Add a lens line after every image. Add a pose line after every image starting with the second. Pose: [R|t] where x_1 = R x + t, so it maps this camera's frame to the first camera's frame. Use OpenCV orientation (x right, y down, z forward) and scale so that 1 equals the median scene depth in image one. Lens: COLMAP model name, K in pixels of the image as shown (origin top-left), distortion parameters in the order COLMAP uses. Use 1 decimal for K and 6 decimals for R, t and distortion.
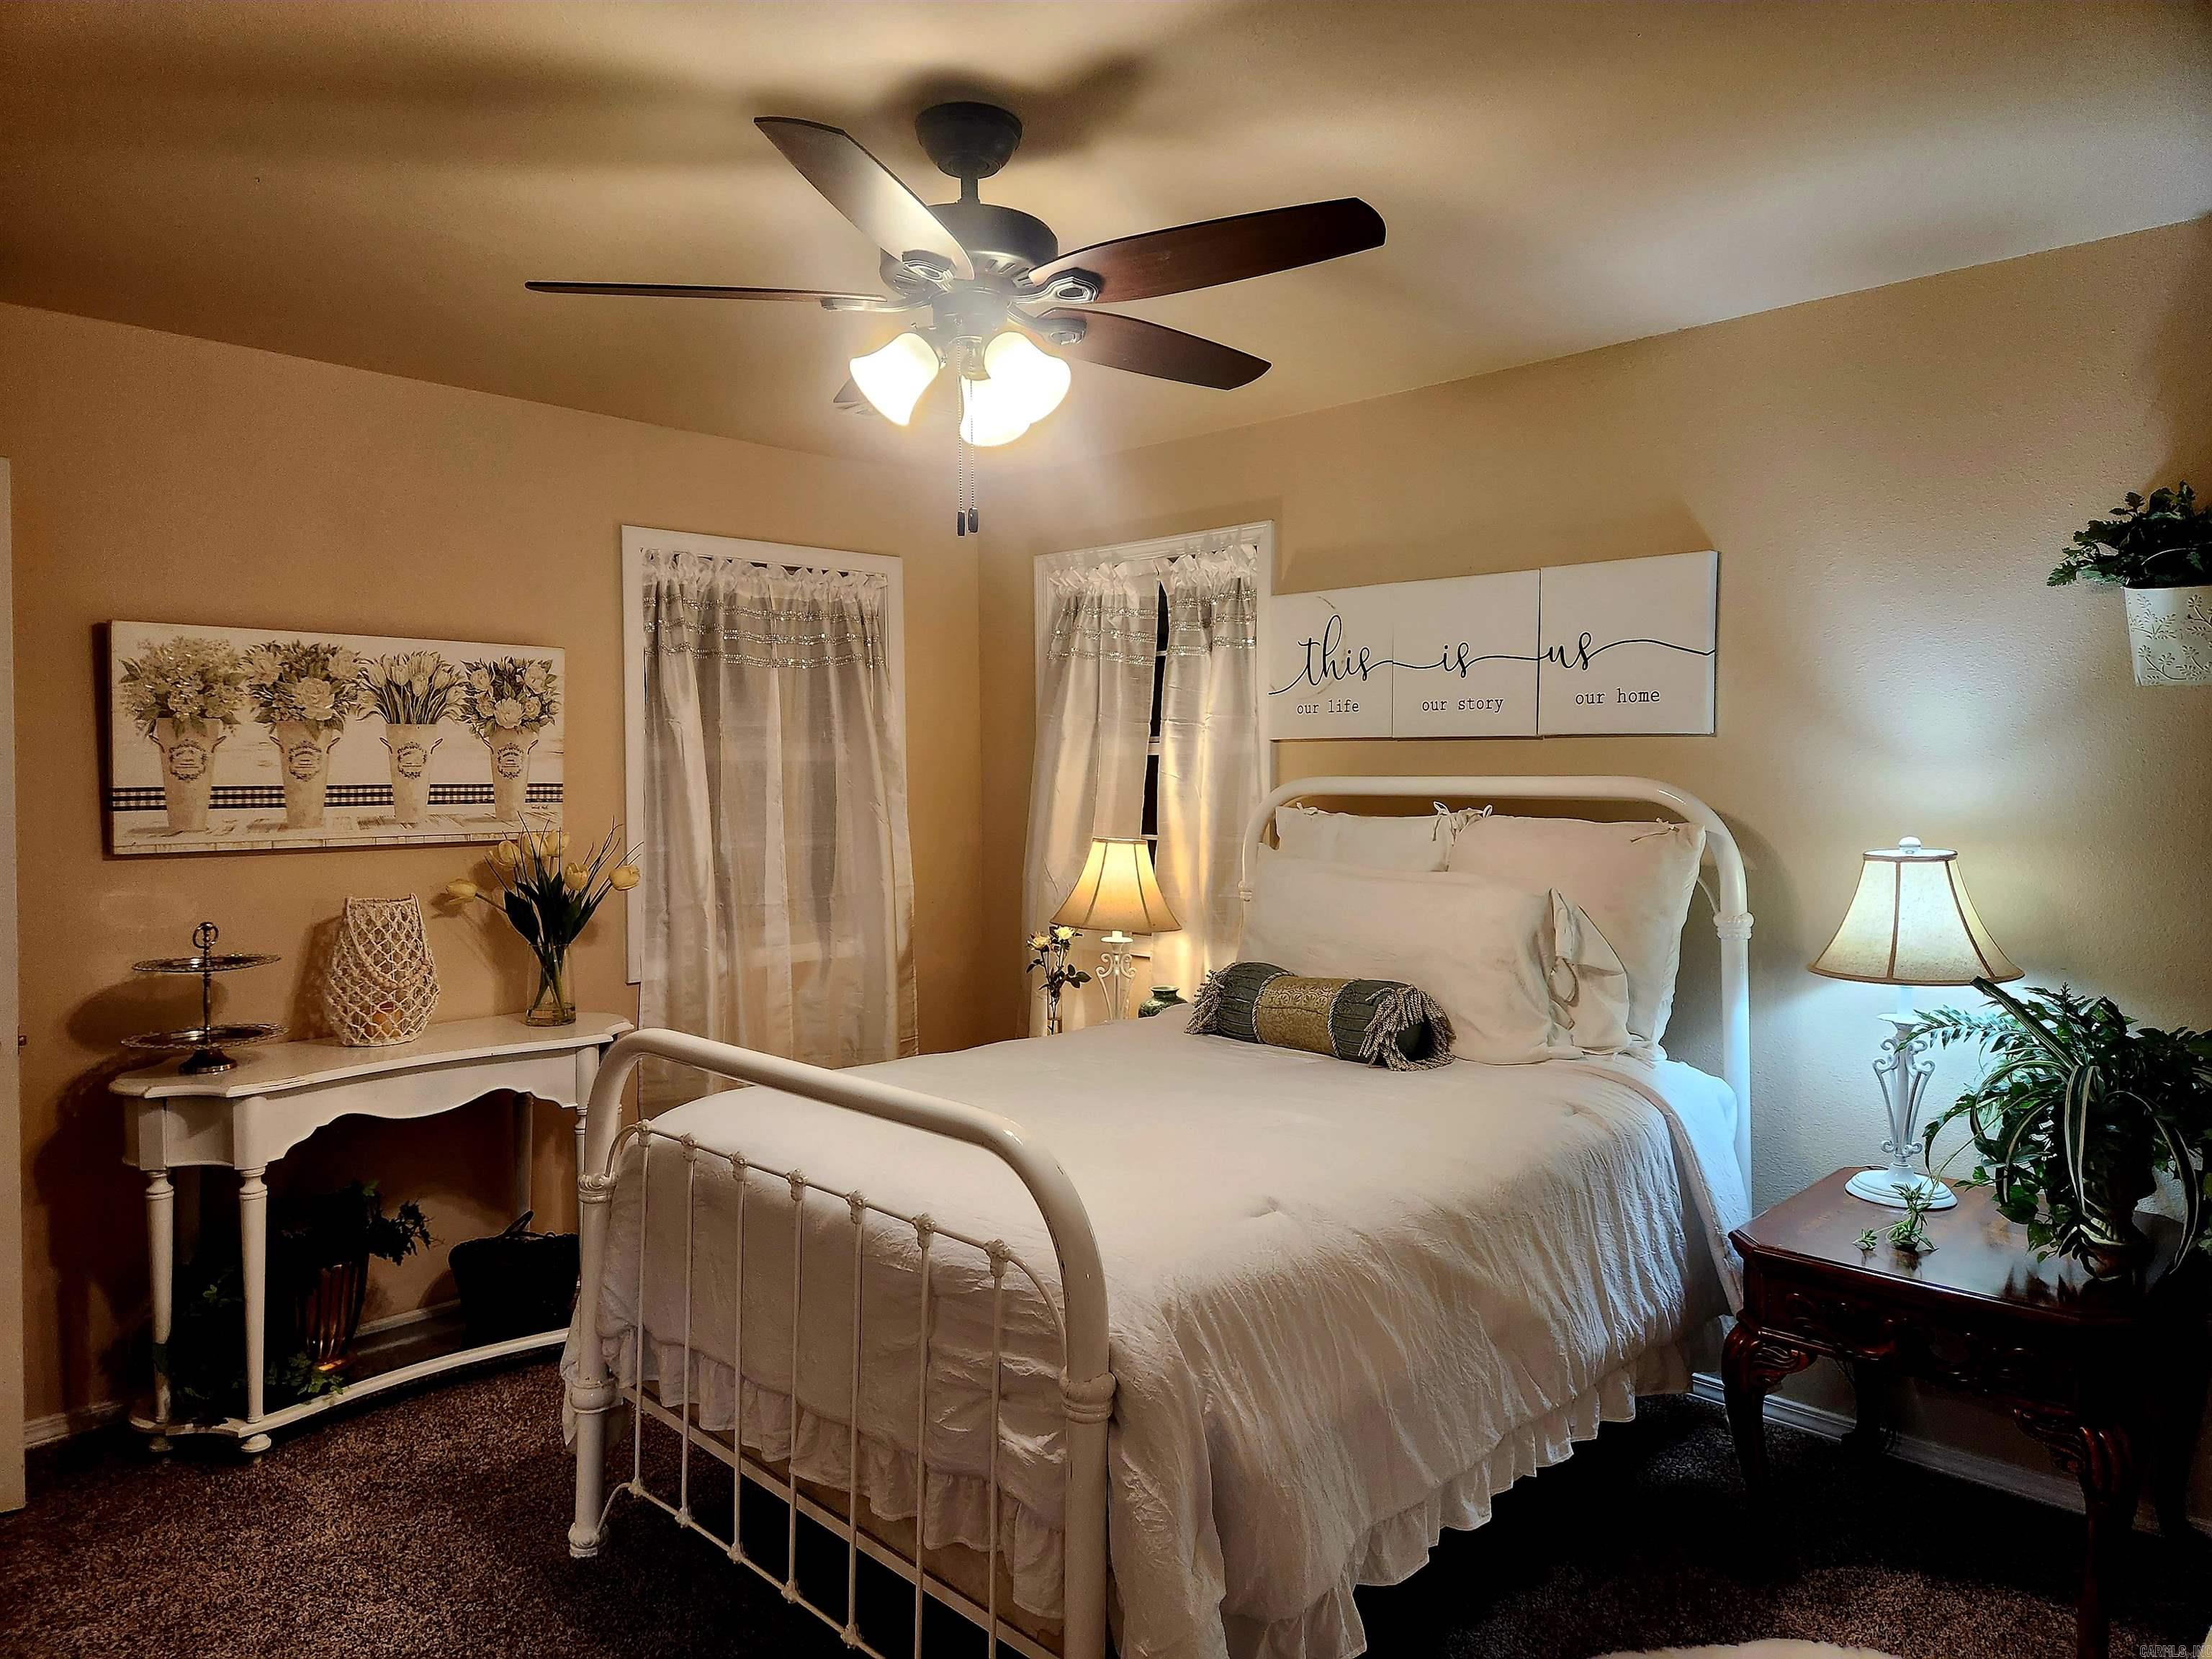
lens RADIAL K [[1448.4, 0, 1083.4], [0, 1448.4, 814.3], [0, 0, 1]] dist [0.093327, -0.084403]
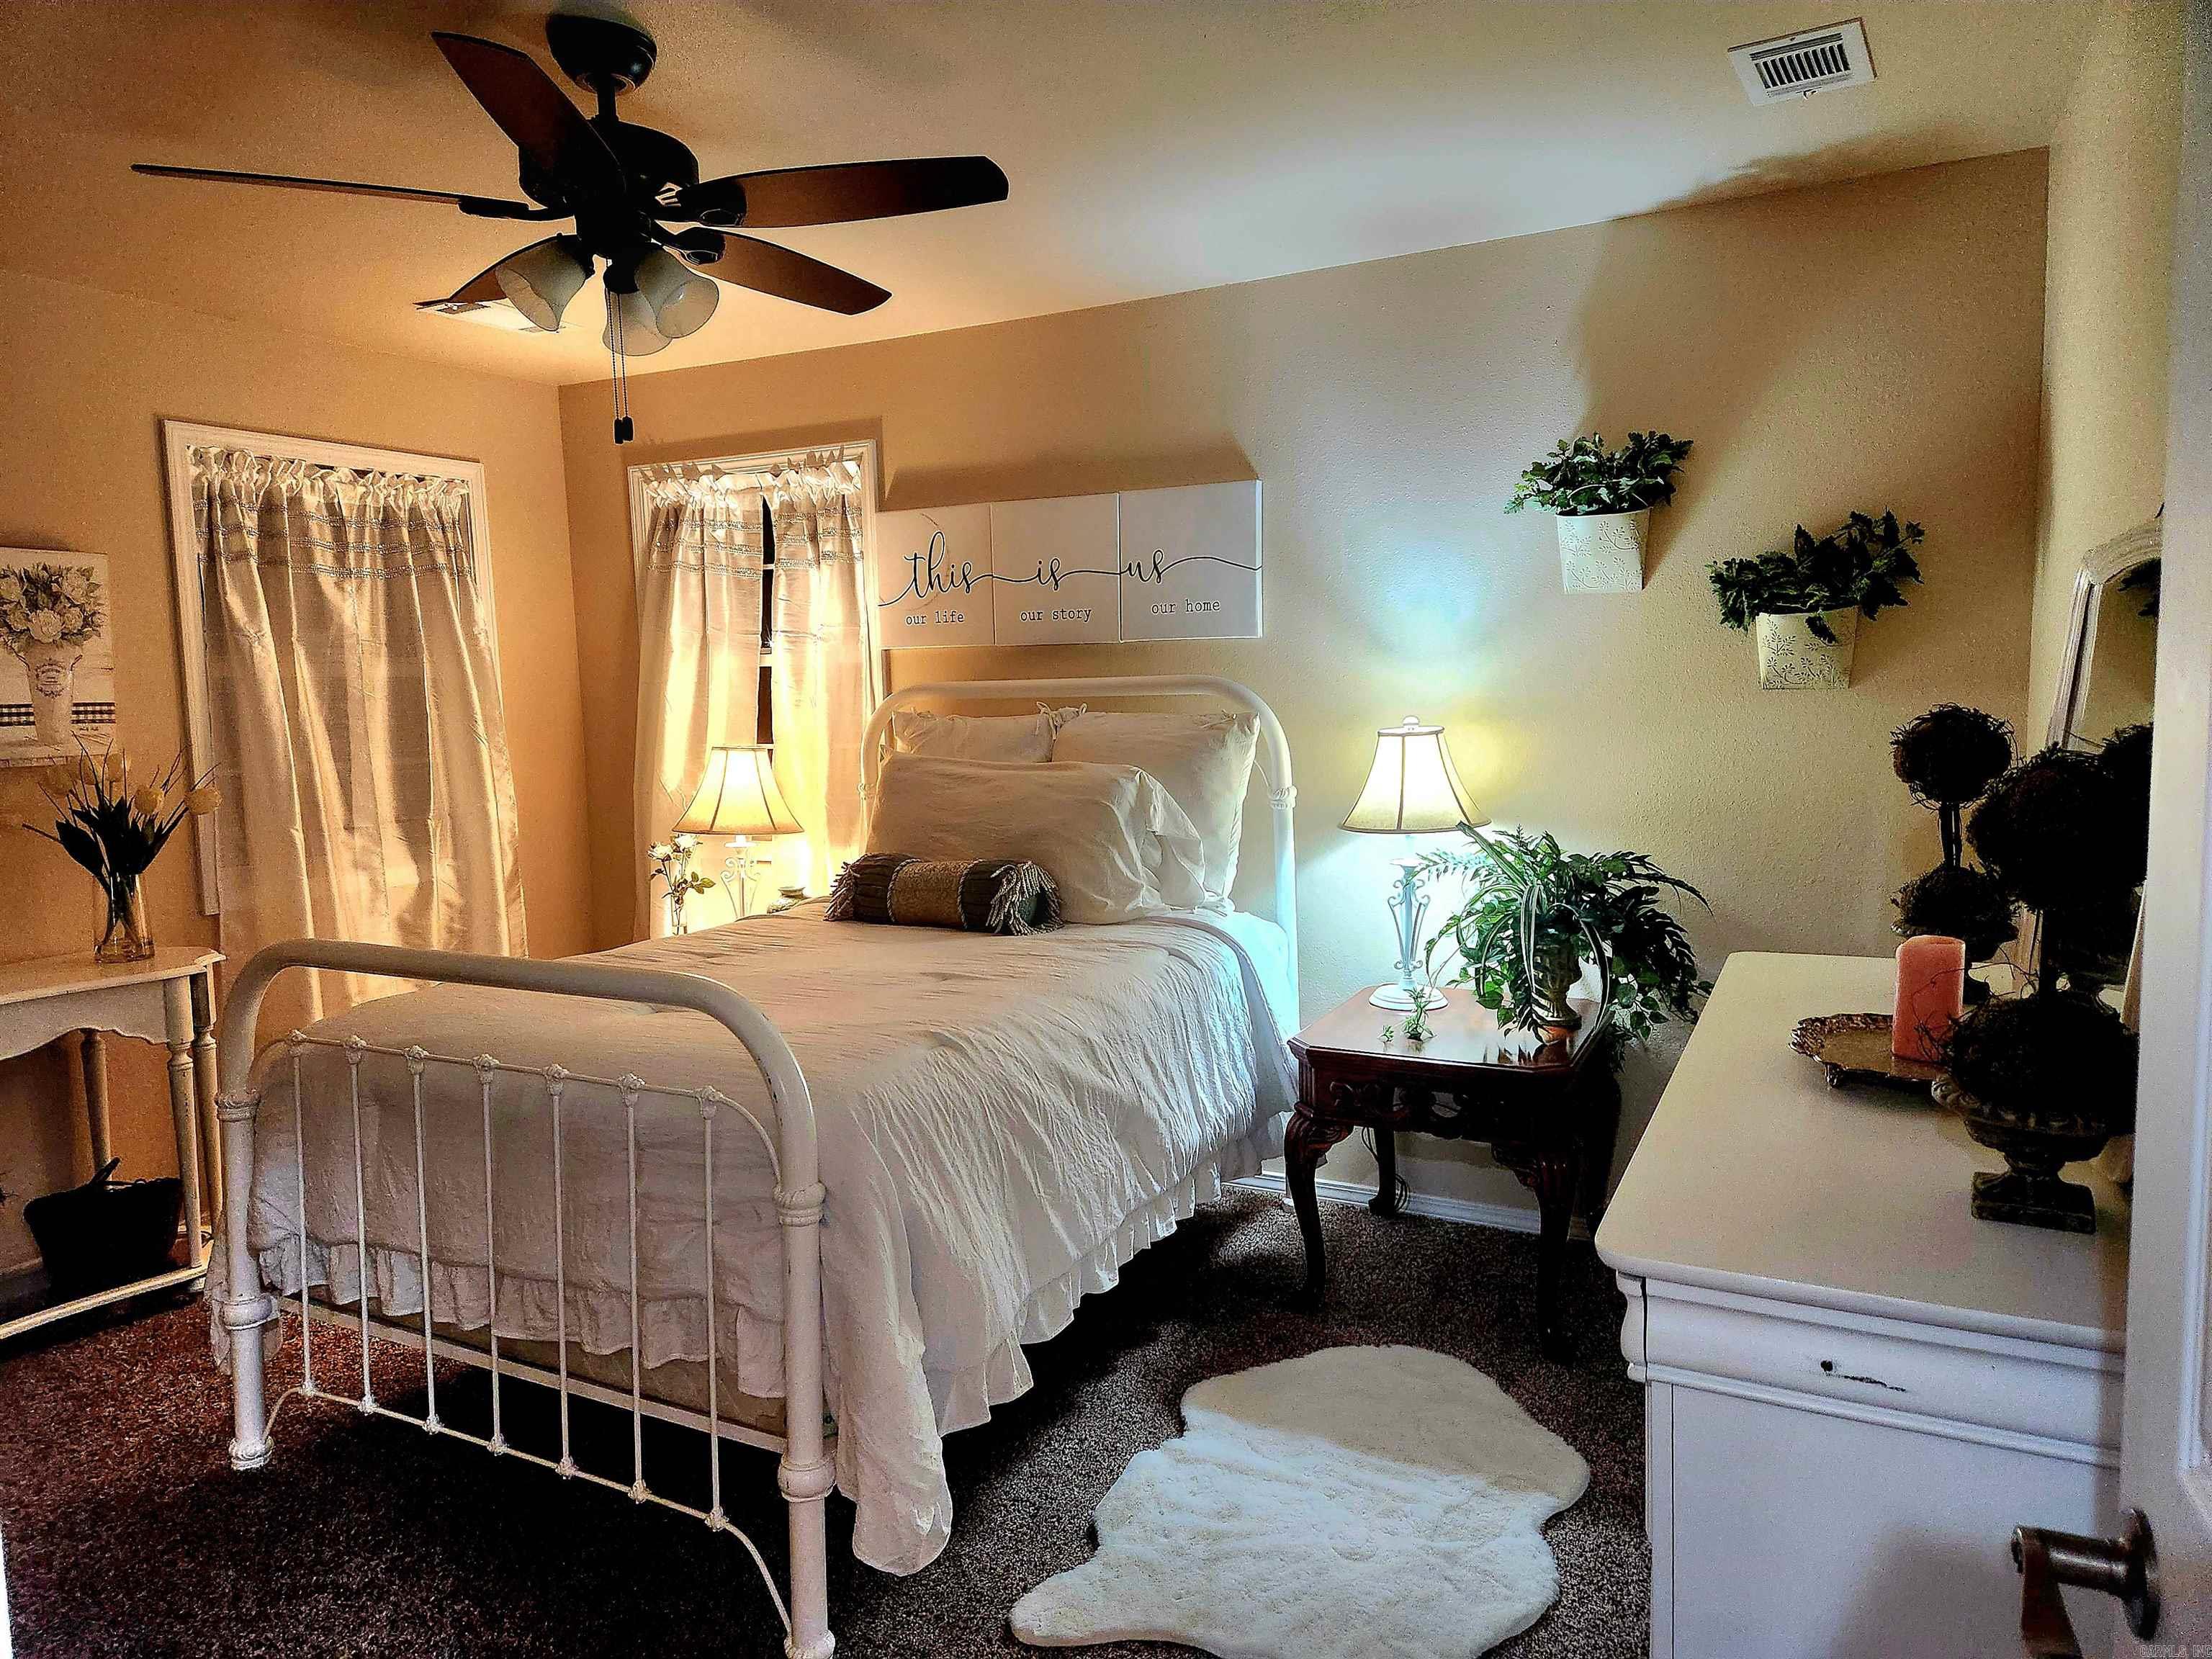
lens RADIAL K [[1448.4, 0, 1083.4], [0, 1448.4, 814.3], [0, 0, 1]] dist [0.093327, -0.084403]
pose [[0.955232, -0.045682, 0.292311, -0.066340], [0.030450, 0.997941, 0.056450, 0.019509], [-0.294288, -0.045022, 0.954656, -0.092898]]
